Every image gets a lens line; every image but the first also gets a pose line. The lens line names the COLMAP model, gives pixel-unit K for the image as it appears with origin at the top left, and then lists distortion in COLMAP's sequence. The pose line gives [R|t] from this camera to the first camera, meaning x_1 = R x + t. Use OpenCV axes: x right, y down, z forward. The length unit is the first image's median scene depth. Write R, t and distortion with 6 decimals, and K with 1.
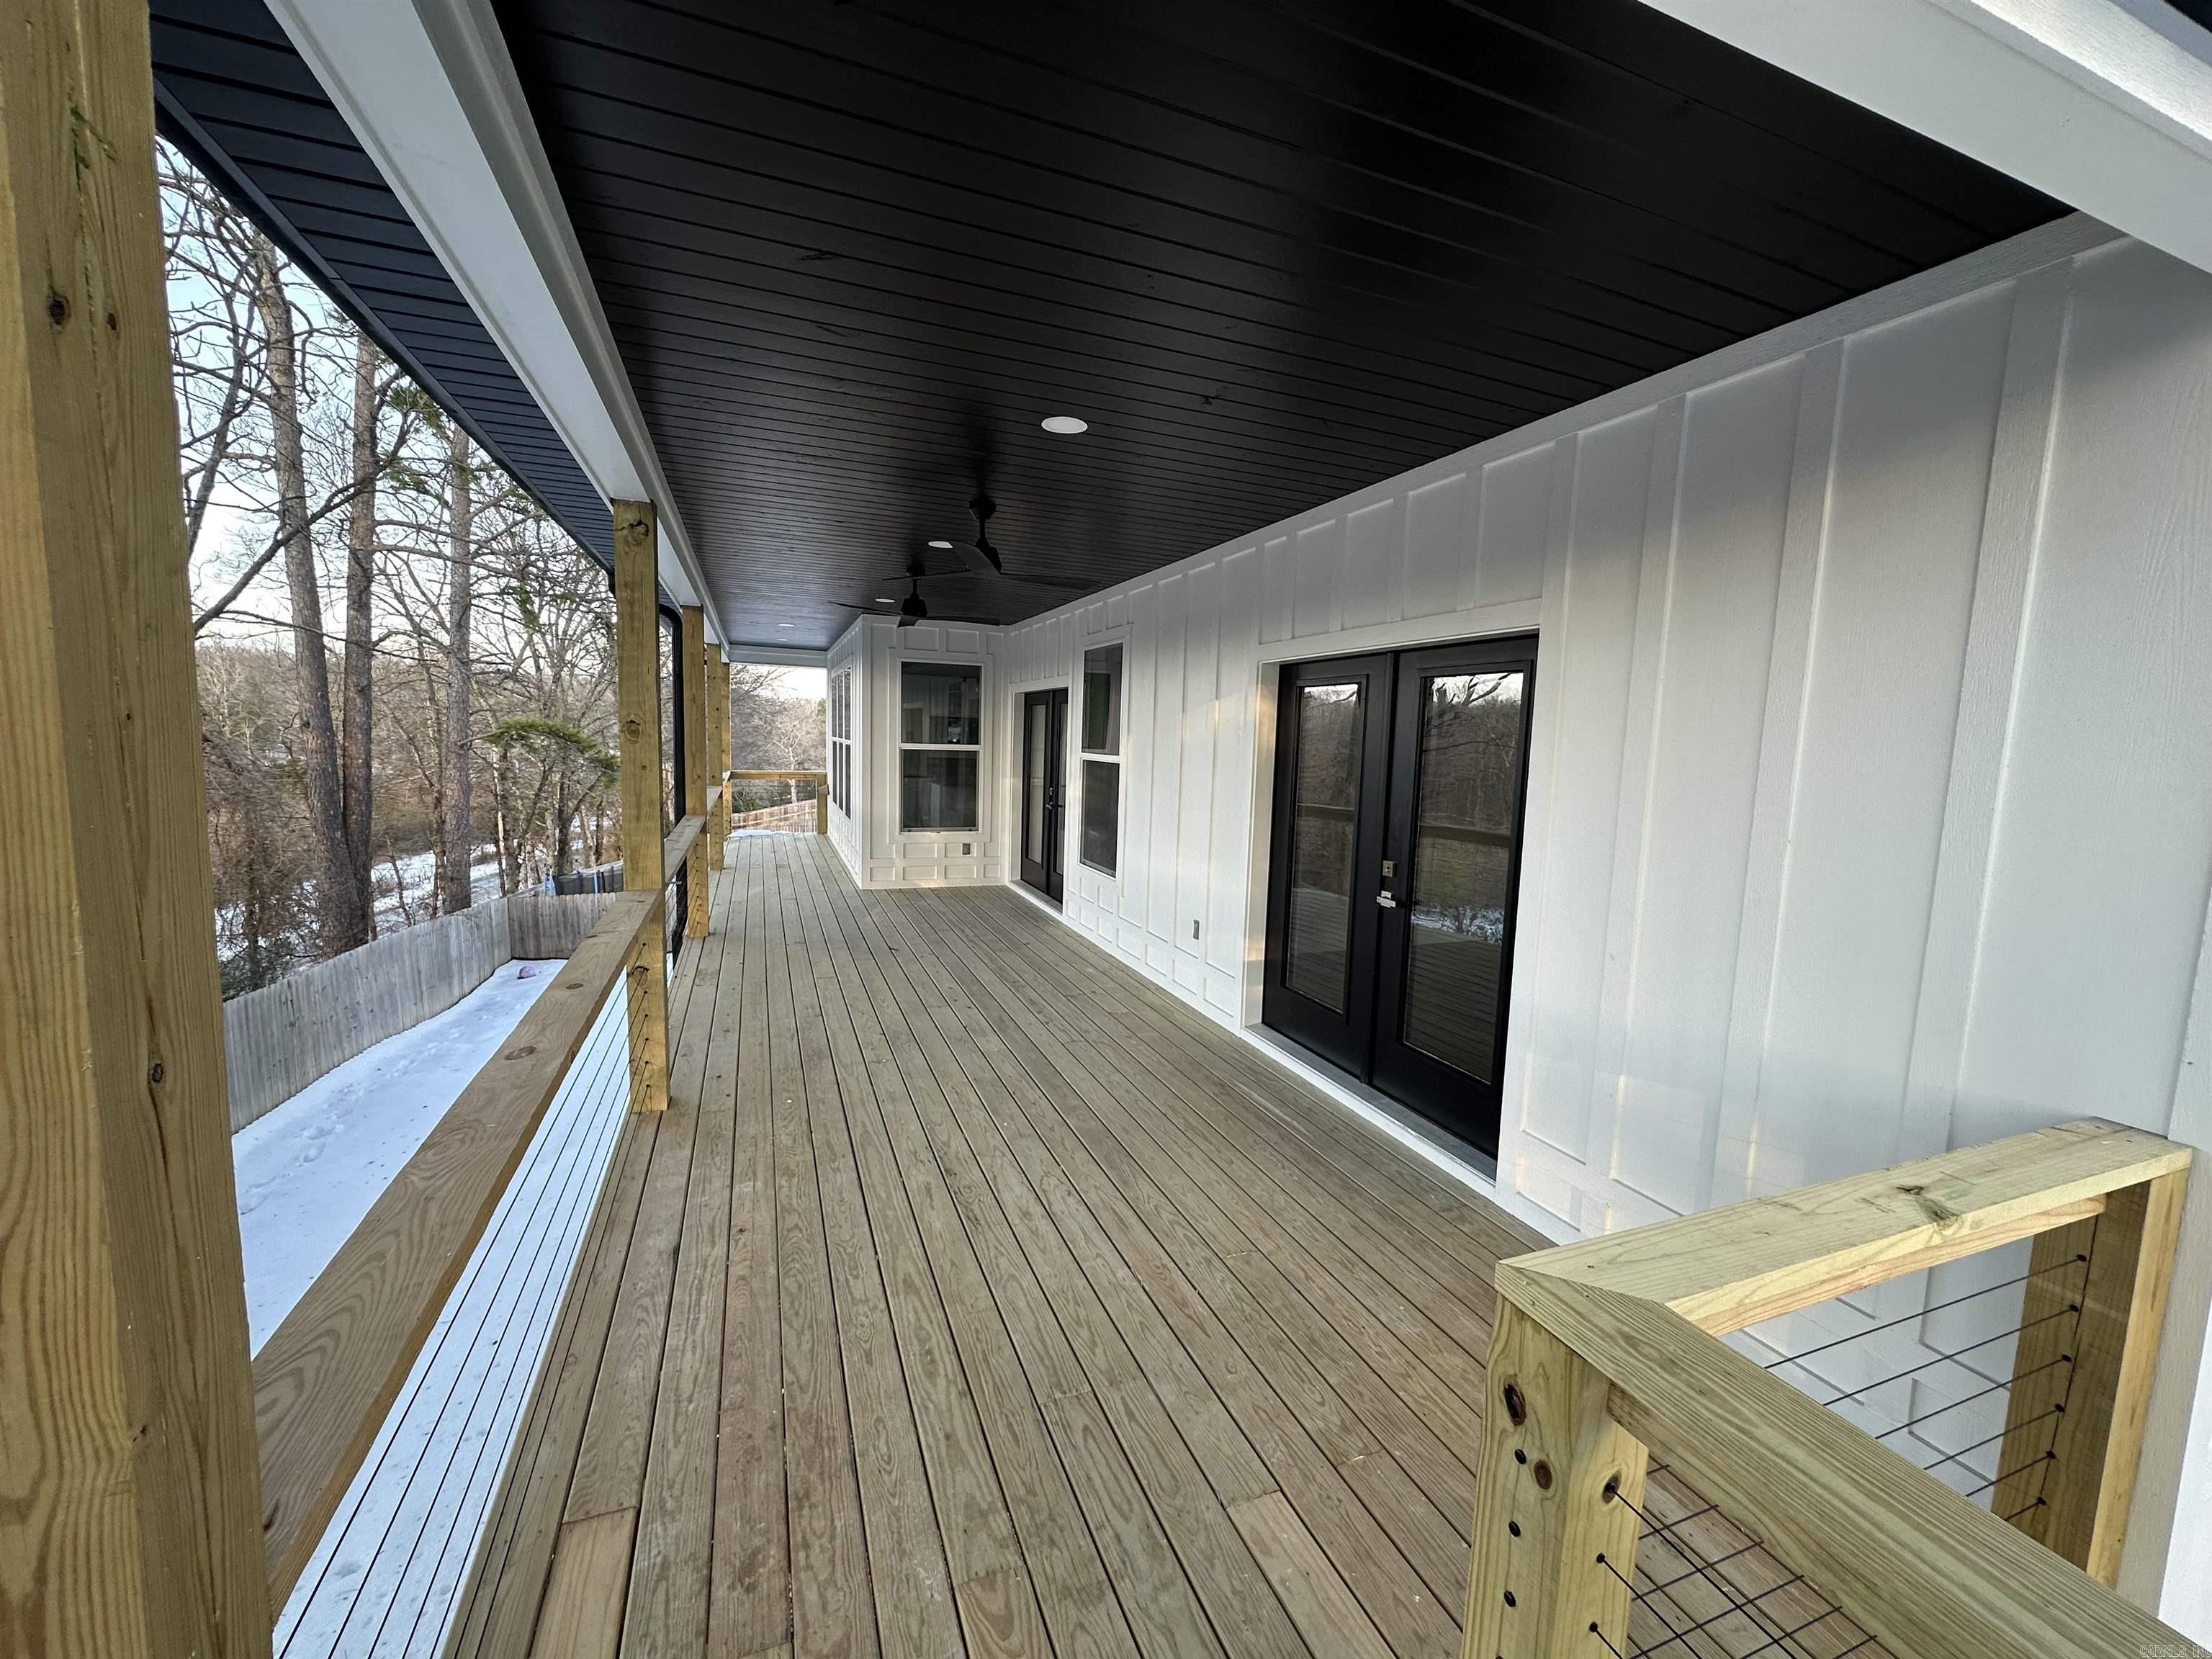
lens RADIAL K [[878.2, 0, 1104.9], [0, 878.2, 824.3], [0, 0, 1]] dist [-0.003976, 0.000523]
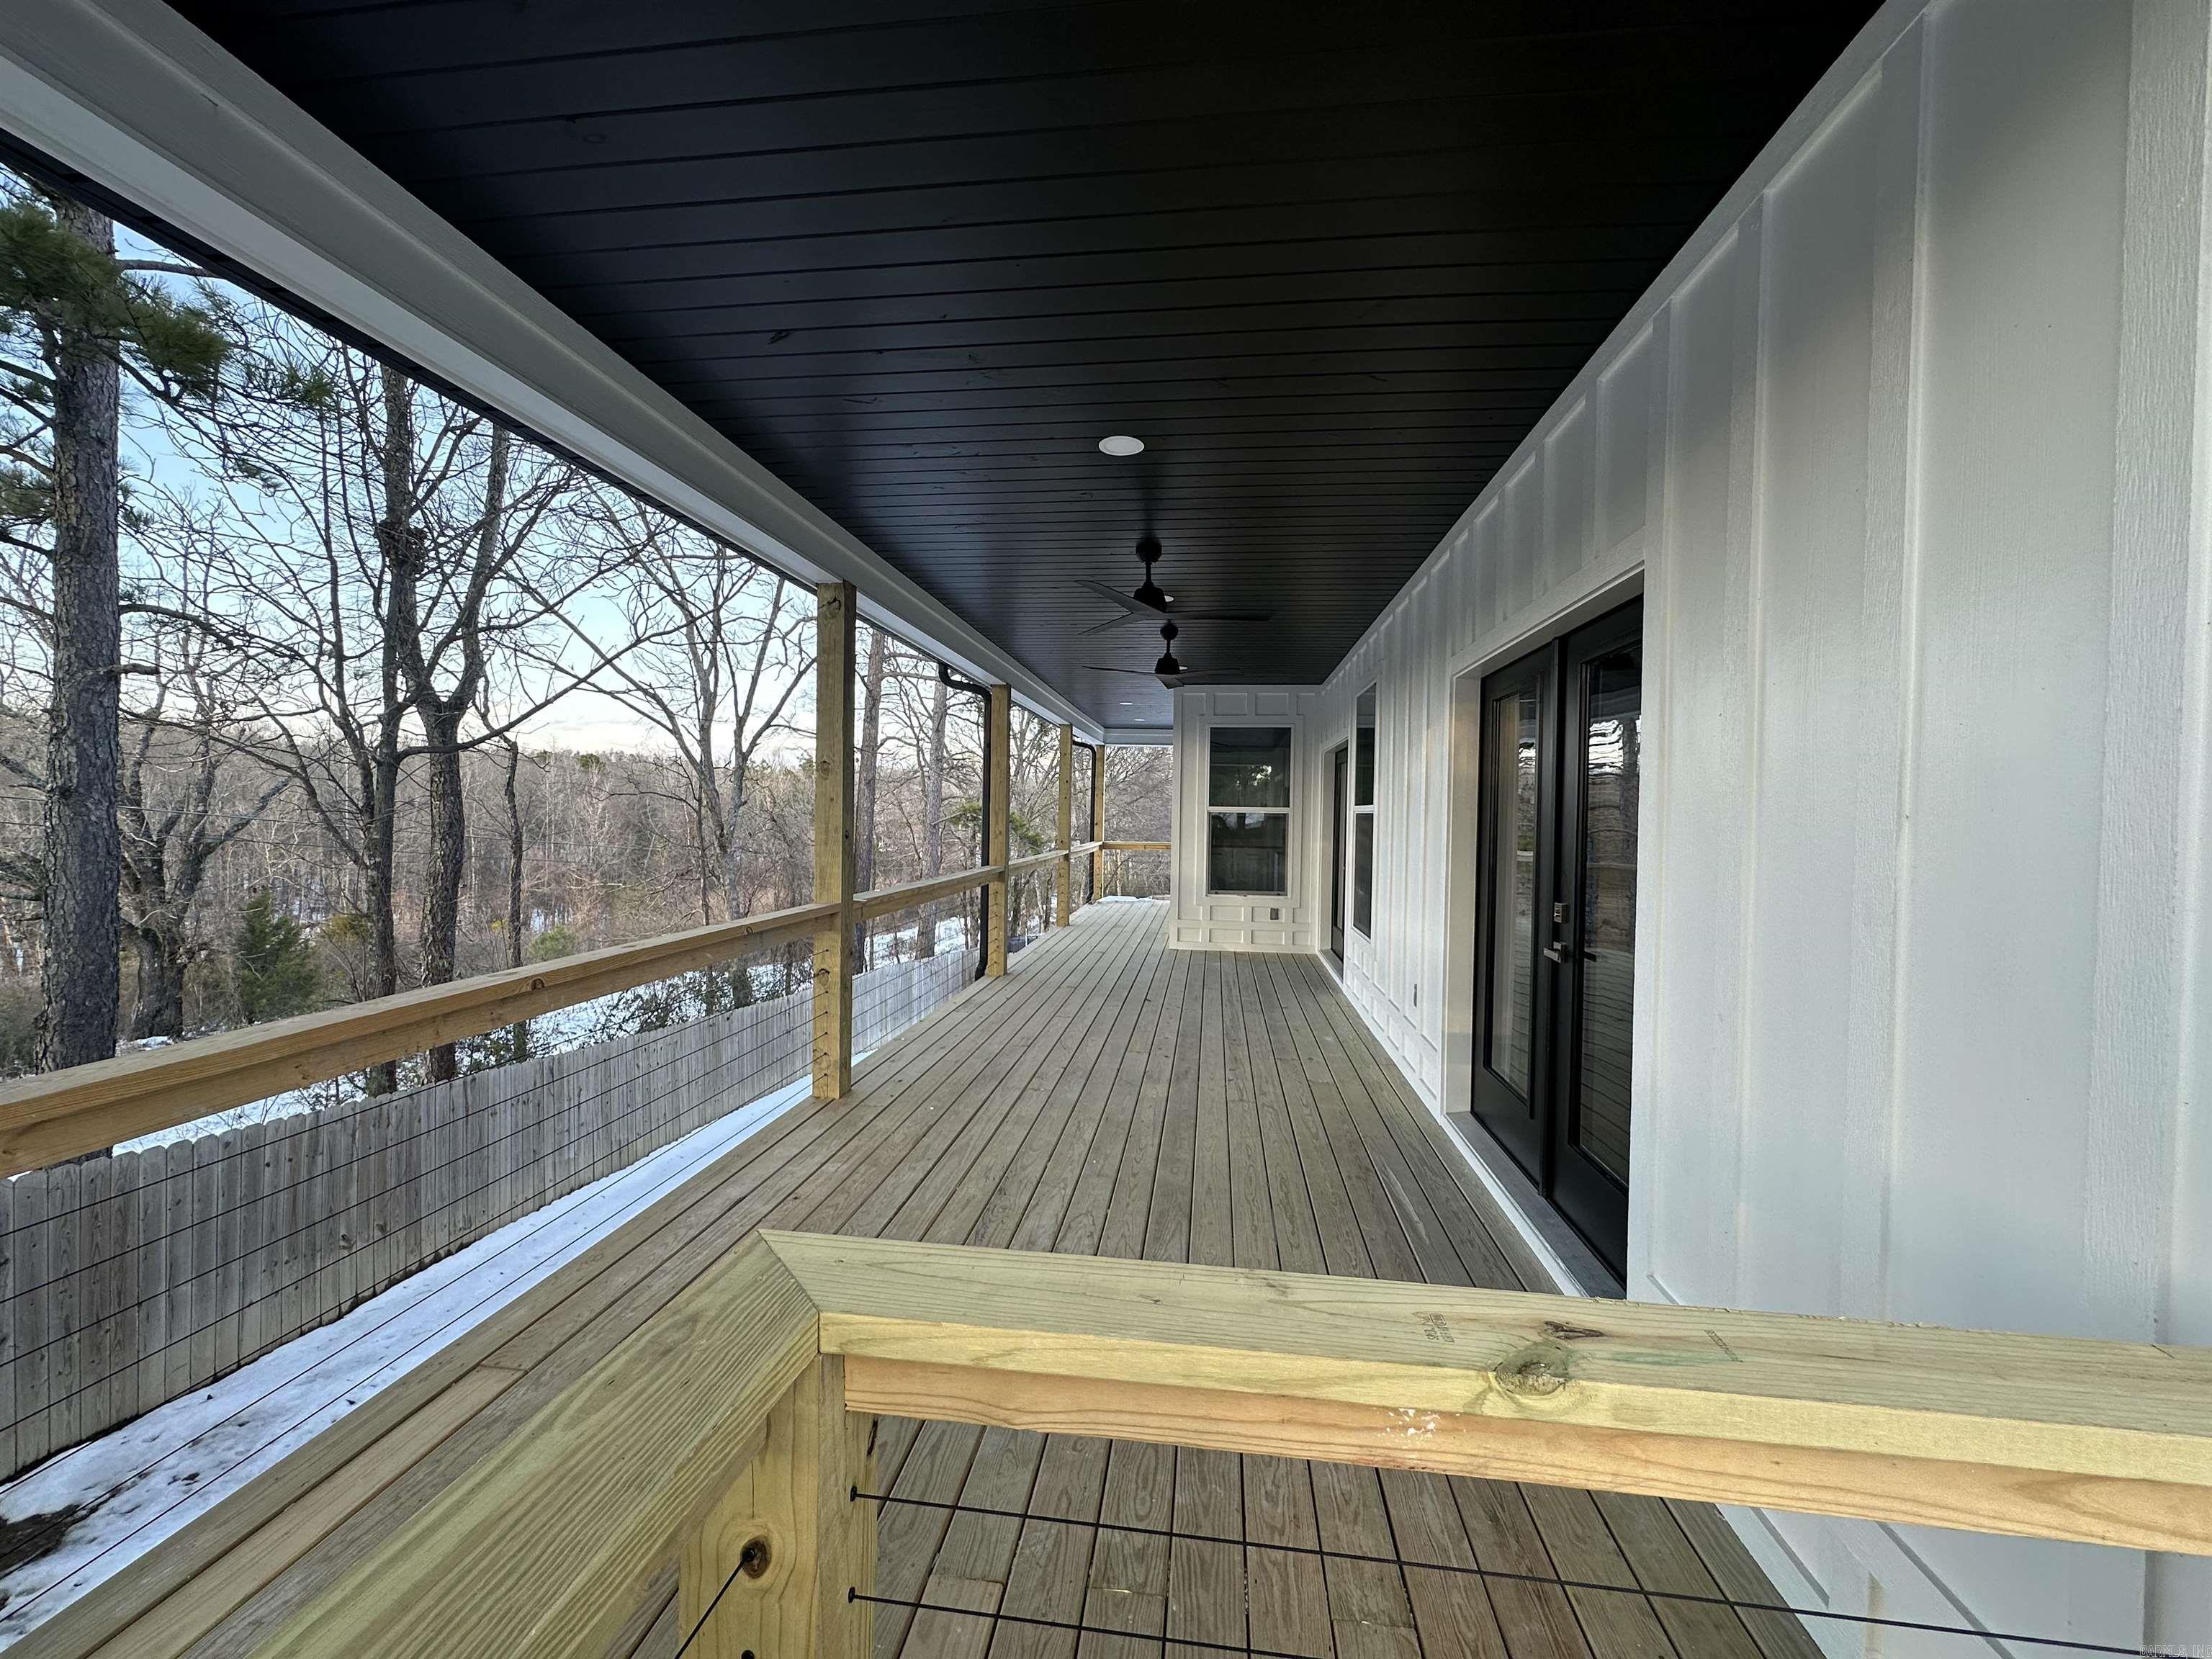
lens RADIAL K [[878.2, 0, 1106.9], [0, 878.2, 831.5], [0, 0, 1]] dist [-0.003976, 0.000523]
pose [[0.880275, -0.006662, -0.474417, 0.282179], [-0.036943, 0.995903, -0.082532, 0.048041], [0.473024, 0.090177, 0.876423, 0.104602]]
